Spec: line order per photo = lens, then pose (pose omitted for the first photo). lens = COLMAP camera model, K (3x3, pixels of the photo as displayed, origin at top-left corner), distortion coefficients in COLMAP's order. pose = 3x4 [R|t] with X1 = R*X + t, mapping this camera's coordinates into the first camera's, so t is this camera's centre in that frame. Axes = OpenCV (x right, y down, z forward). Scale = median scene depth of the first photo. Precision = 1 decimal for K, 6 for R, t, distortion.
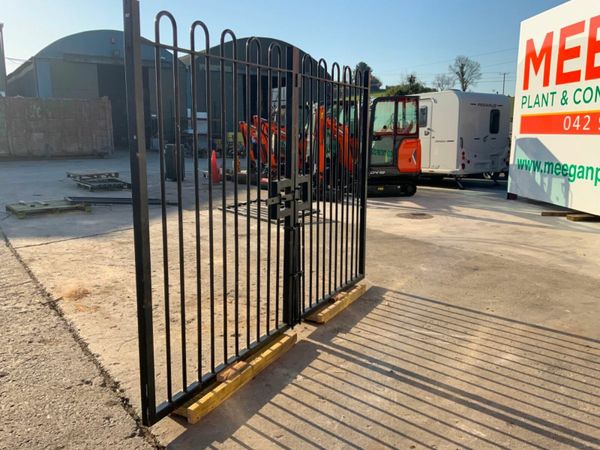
lens RADIAL K [[502.4, 0, 302.6], [0, 502.4, 228.7], [0, 0, 1]] dist [0.056102, -0.088740]
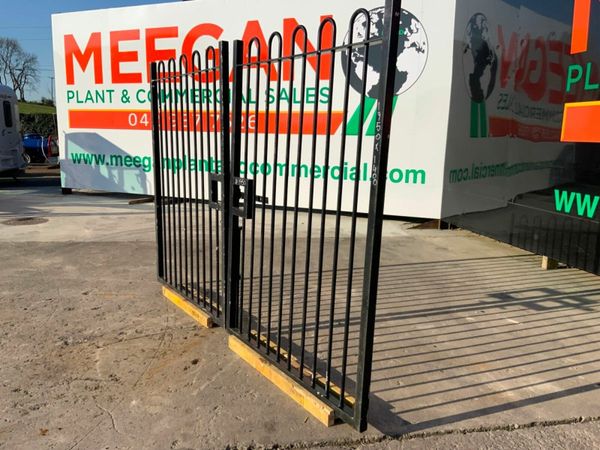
lens RADIAL K [[502.4, 0, 300.1], [0, 502.4, 219.9], [0, 0, 1]] dist [0.056102, -0.088740]
pose [[0.442073, -0.137310, 0.886407, -0.316808], [0.148411, 0.985790, 0.078689, -0.022996], [-0.884616, 0.096766, 0.456170, 0.182721]]
